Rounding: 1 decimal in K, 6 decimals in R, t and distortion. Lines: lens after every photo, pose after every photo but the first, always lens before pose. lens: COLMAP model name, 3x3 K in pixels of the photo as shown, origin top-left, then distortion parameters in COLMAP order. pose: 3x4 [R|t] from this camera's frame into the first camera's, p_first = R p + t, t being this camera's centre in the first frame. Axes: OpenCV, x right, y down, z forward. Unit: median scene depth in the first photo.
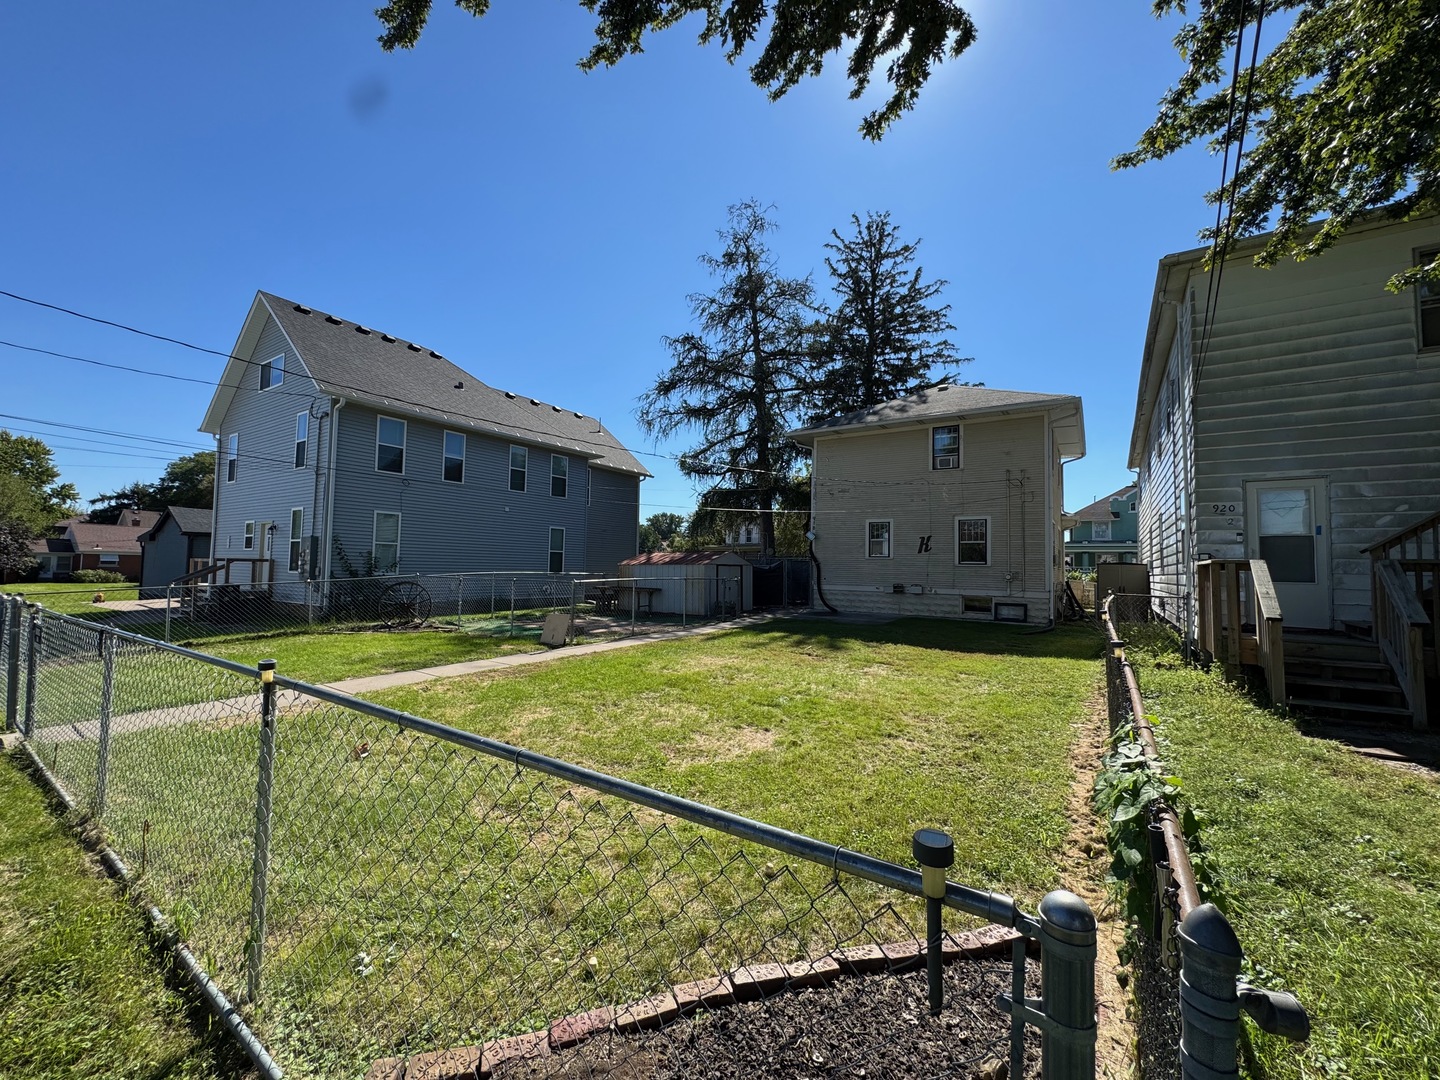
lens RADIAL K [[577.3, 0, 720.0], [0, 577.3, 540.0], [0, 0, 1]] dist [-0.000588, 0.000244]
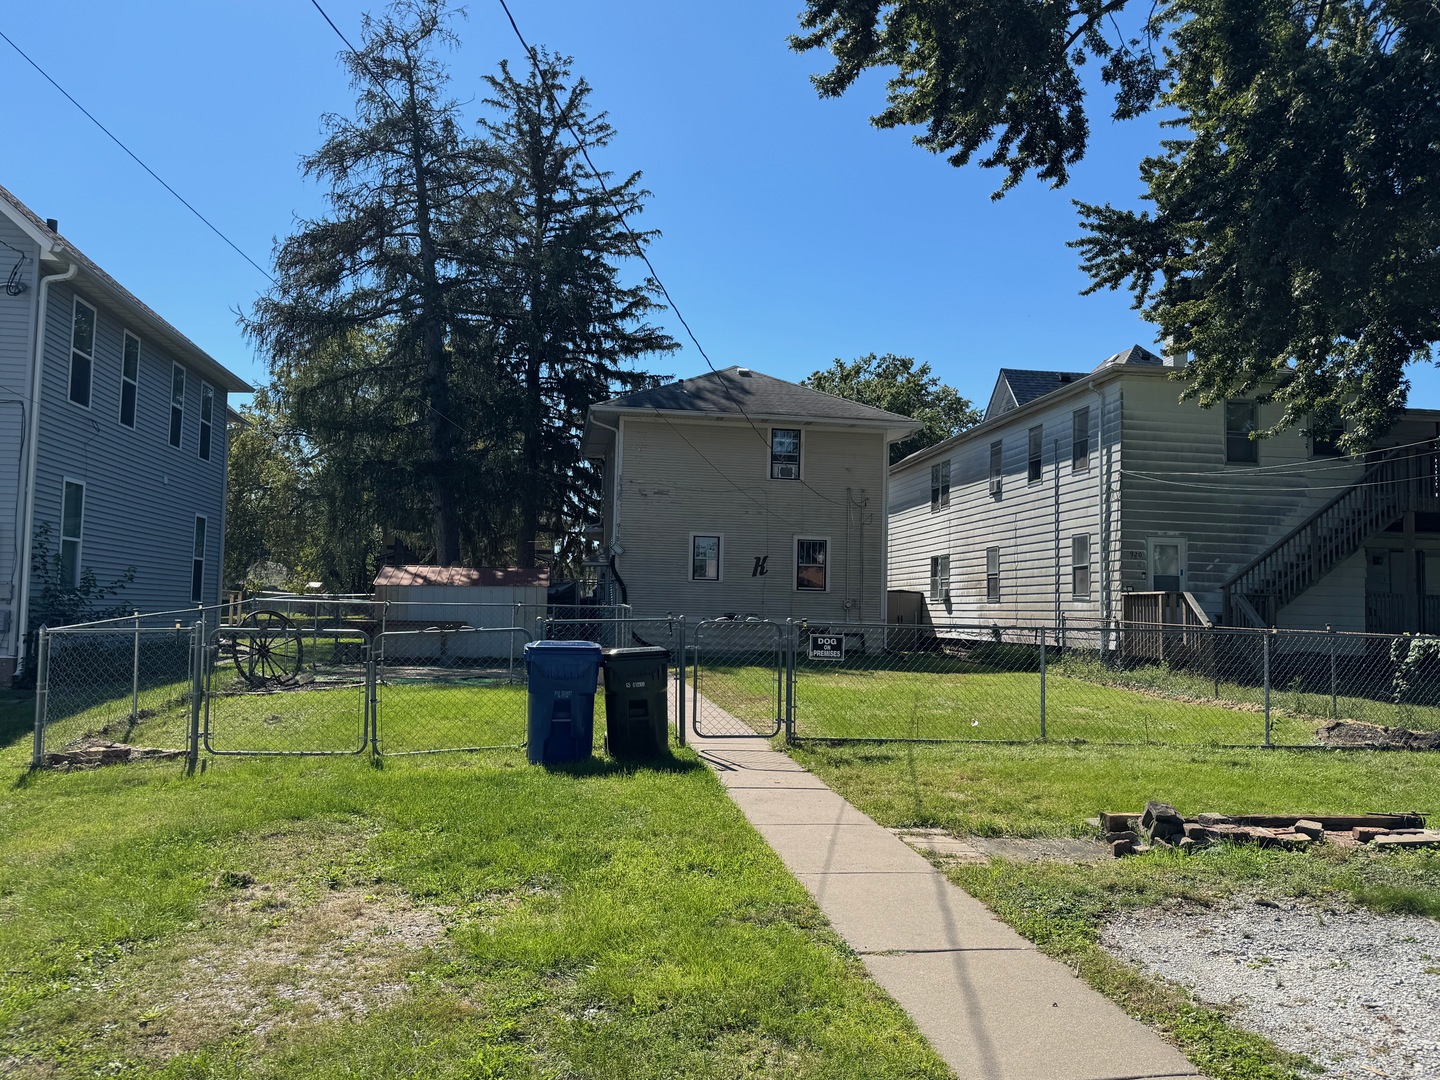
lens RADIAL K [[1104.9, 0, 720.0], [0, 1104.9, 540.0], [0, 0, 1]] dist [0.114658, -0.155469]
pose [[0.738646, 0.041672, 0.672804, -0.786805], [-0.041450, 0.999006, -0.016369, -0.001434], [-0.672818, -0.015797, 0.739640, -0.152893]]
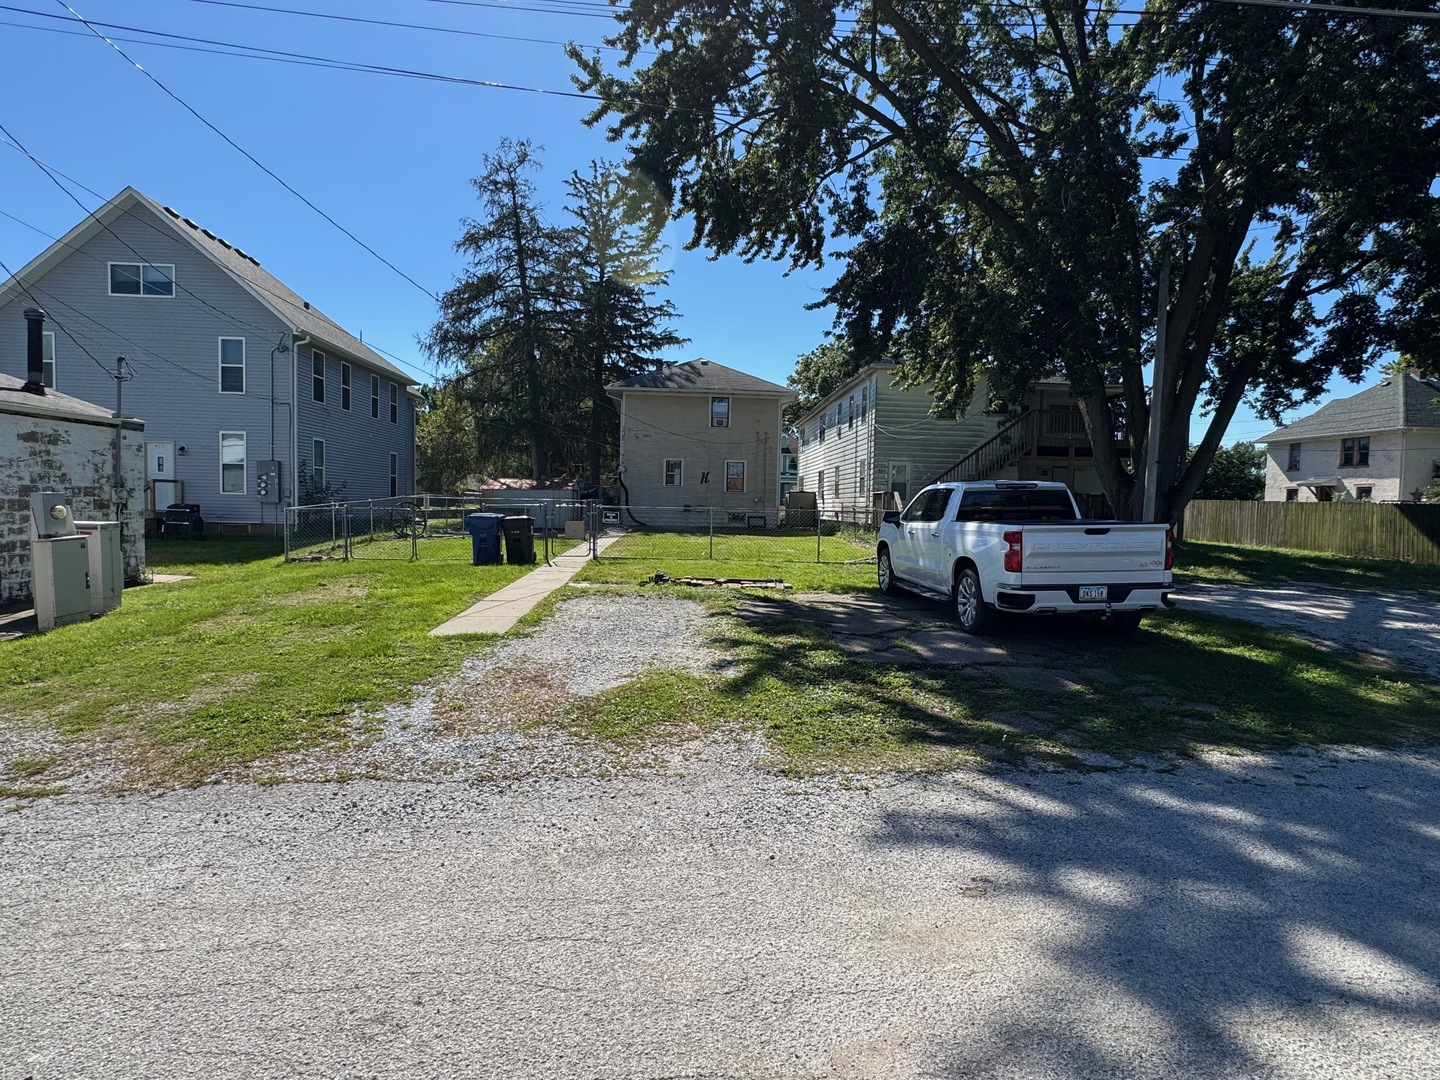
lens RADIAL K [[757.1, 0, 711.3], [0, 757.1, 546.0], [0, 0, 1]] dist [0.000555, 0.000227]
pose [[0.808039, -0.033356, 0.588184, -0.782319], [-0.035670, 0.993794, 0.105361, -0.023234], [-0.588048, -0.106116, 0.801834, -0.579025]]
